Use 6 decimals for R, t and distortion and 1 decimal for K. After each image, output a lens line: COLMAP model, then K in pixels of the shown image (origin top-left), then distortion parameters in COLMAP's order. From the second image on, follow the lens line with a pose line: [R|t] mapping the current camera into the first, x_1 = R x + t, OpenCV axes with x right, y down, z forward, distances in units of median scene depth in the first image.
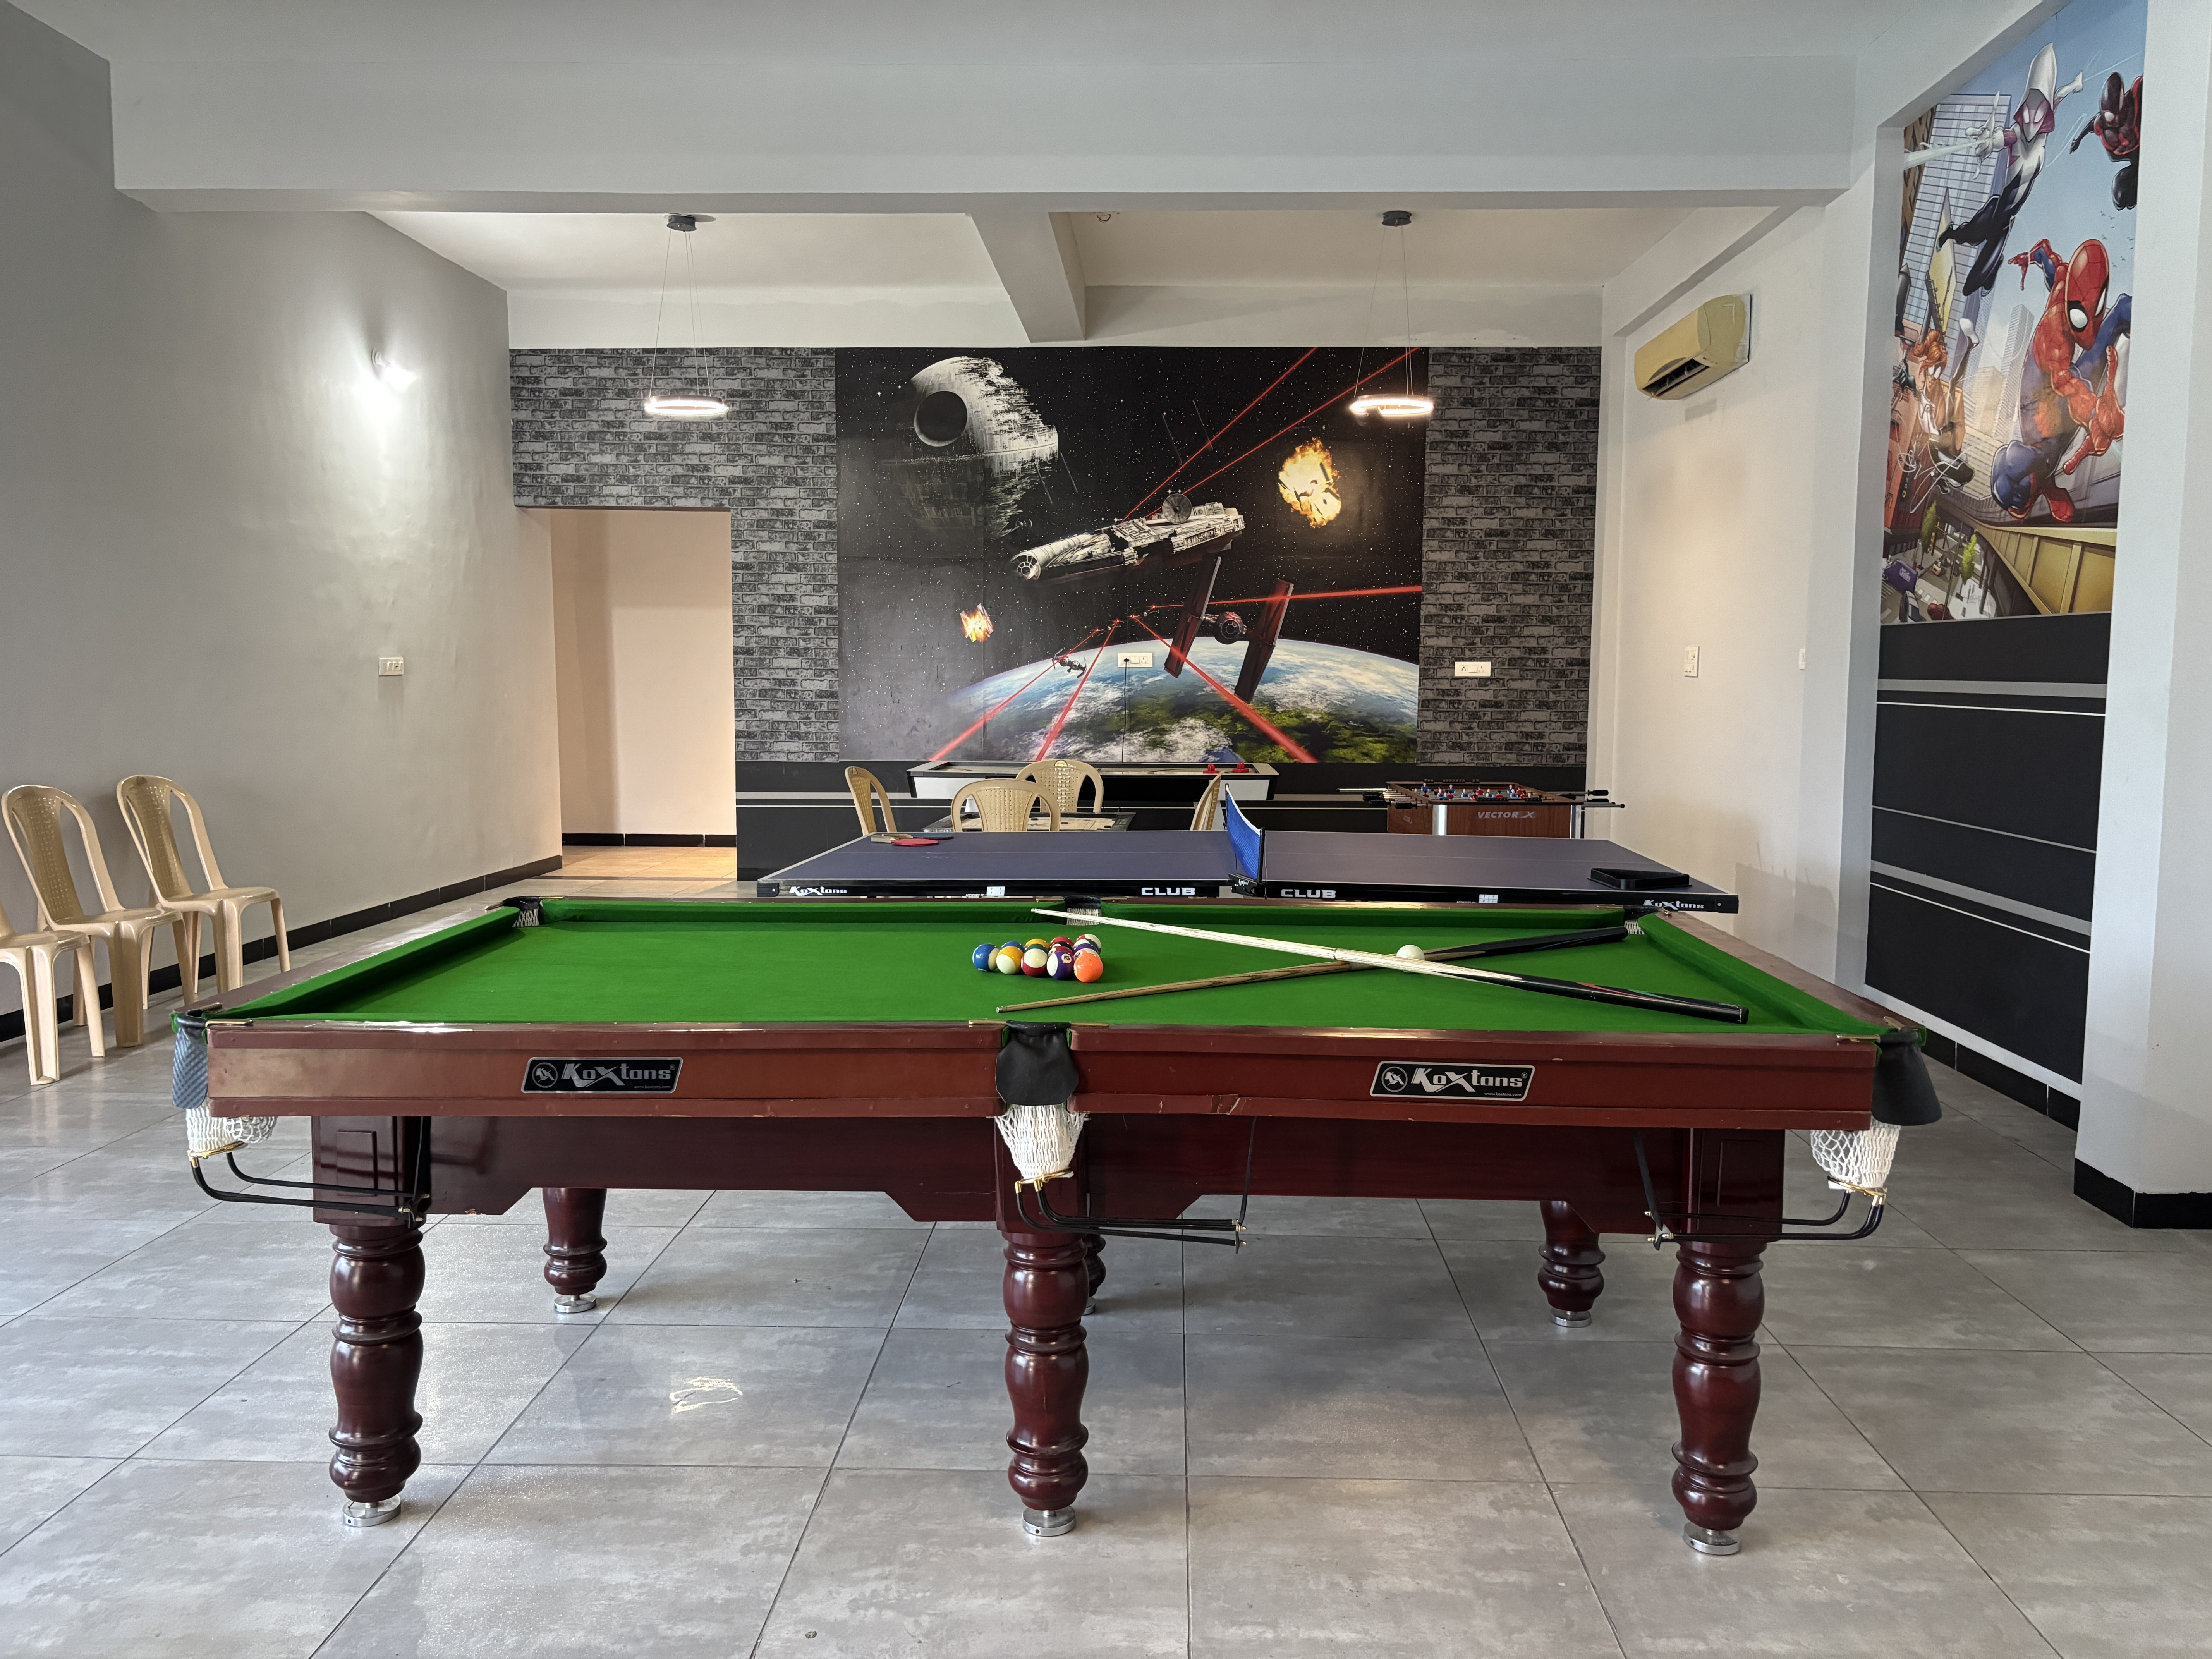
lens RADIAL K [[1668.7, 0, 1106.0], [0, 1668.7, 829.5], [0, 0, 1]] dist [0.092864, -0.132632]
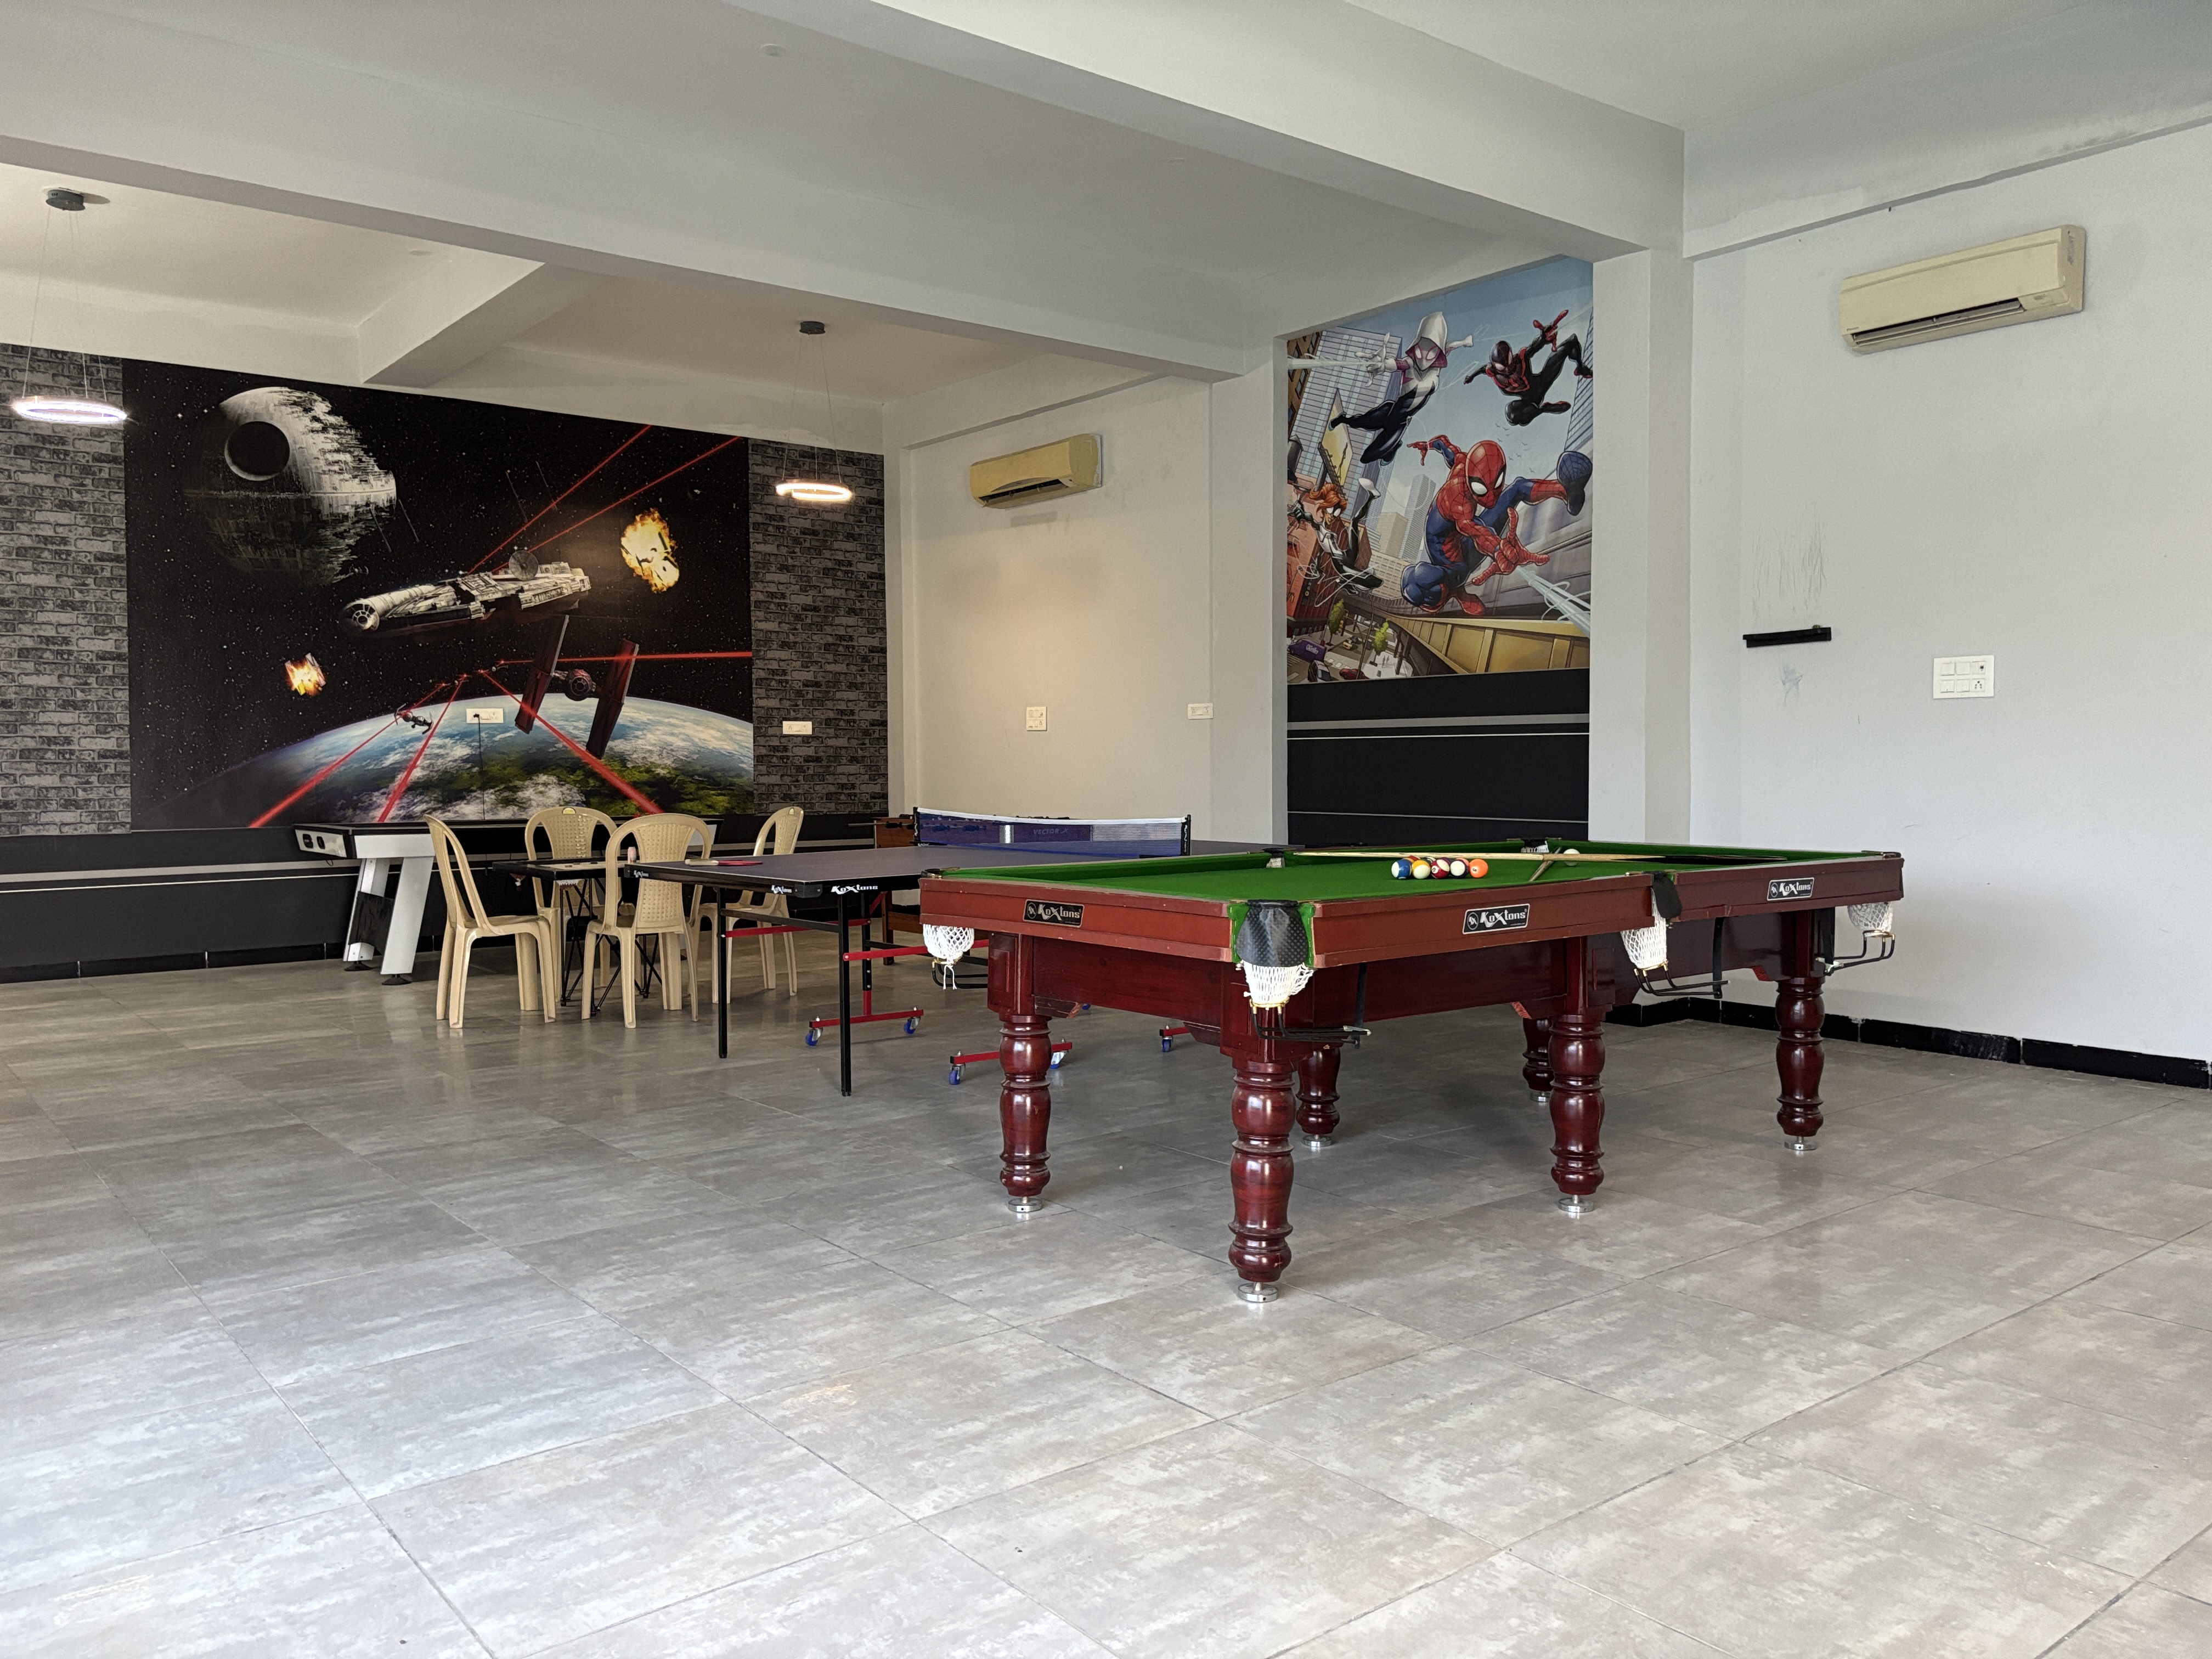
lens RADIAL K [[1680.0, 0, 1116.3], [0, 1680.0, 828.7], [0, 0, 1]] dist [0.046716, -0.094109]
pose [[0.763528, -0.033734, 0.644893, -0.342461], [0.069424, 0.997135, -0.030036, 0.019634], [-0.642032, 0.067704, 0.763683, 0.014553]]
